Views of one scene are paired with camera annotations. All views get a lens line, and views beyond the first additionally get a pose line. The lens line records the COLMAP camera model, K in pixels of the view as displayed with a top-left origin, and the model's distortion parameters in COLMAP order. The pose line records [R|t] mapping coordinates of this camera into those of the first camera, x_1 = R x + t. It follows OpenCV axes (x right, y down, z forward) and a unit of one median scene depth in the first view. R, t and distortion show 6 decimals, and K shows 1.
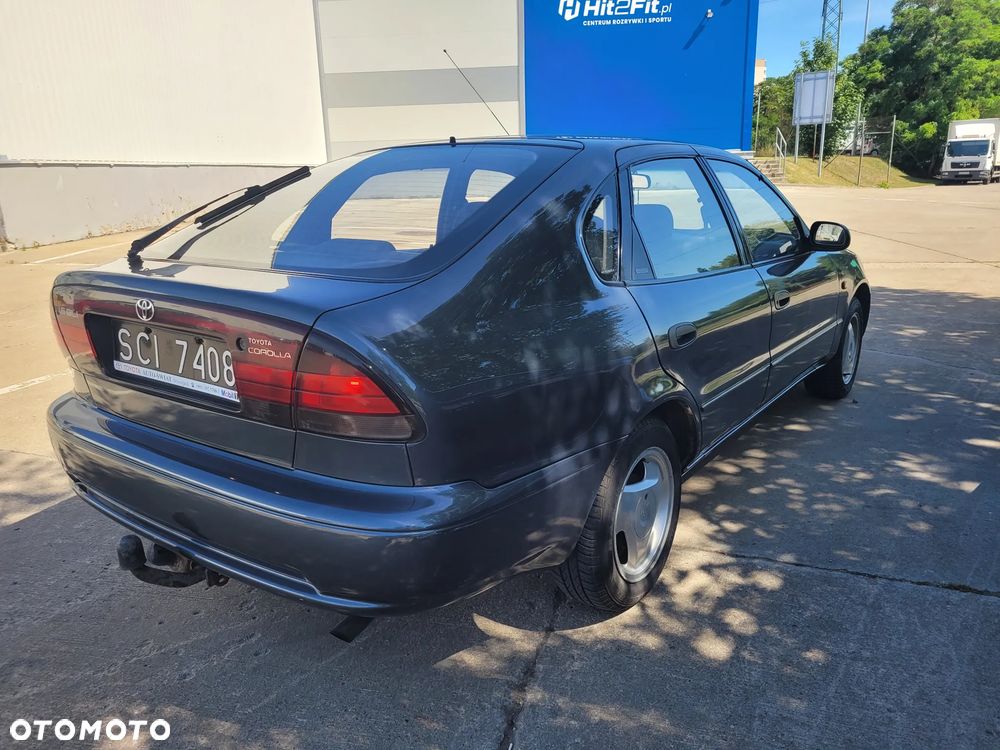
lens RADIAL K [[745.7, 0, 498.8], [0, 745.7, 380.2], [0, 0, 1]] dist [0.030176, -0.010596]
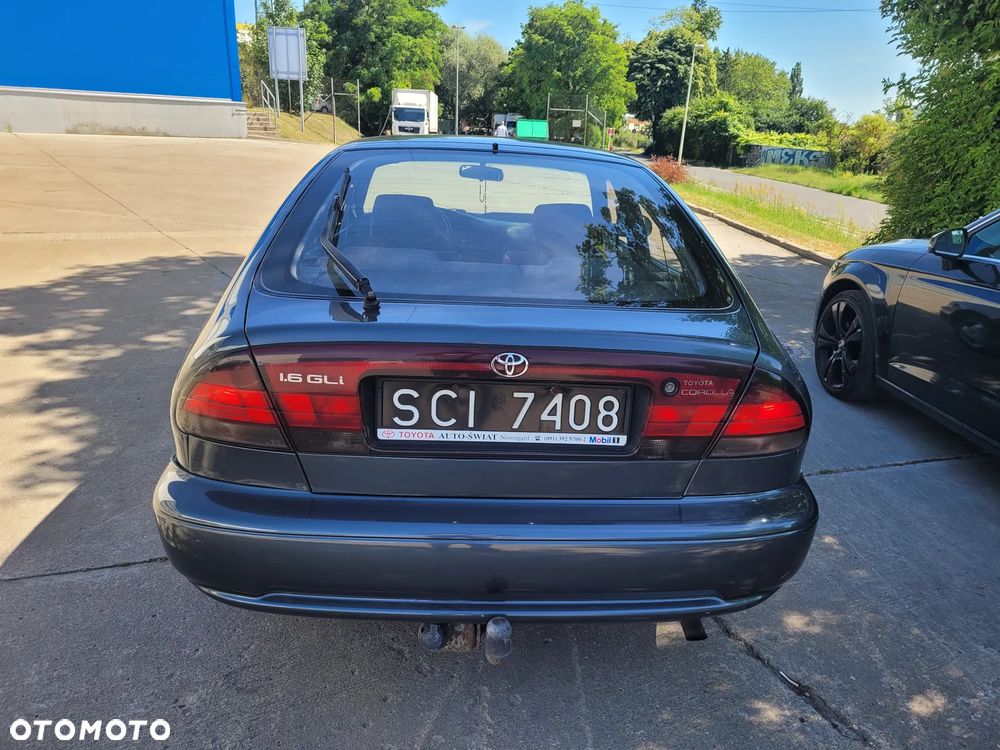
lens RADIAL K [[745.7, 0, 498.8], [0, 745.7, 380.2], [0, 0, 1]] dist [0.030176, -0.010596]
pose [[0.771573, -0.148276, 0.618619, -0.058035], [0.107835, 0.988868, 0.102524, -0.009459], [-0.626935, -0.012396, 0.778973, 0.018263]]
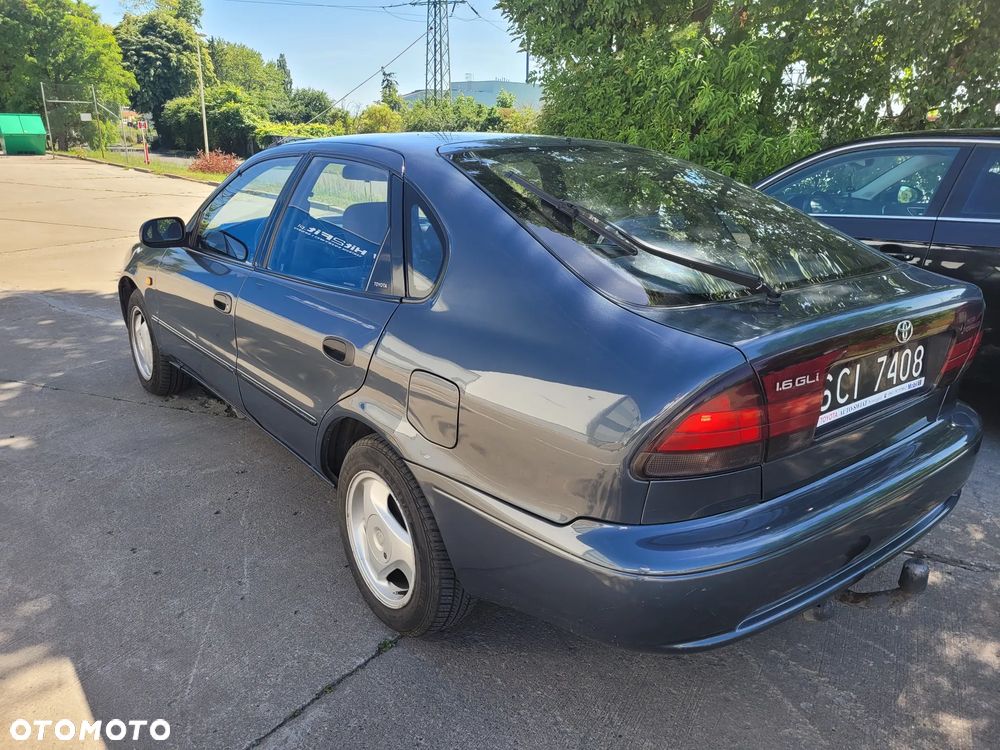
lens RADIAL K [[745.7, 0, 498.8], [0, 745.7, 380.2], [0, 0, 1]] dist [0.030176, -0.010596]
pose [[0.275880, -0.276413, 0.920590, -0.086588], [0.237713, 0.947628, 0.213294, -0.020766], [-0.931334, 0.159993, 0.327138, 0.066733]]
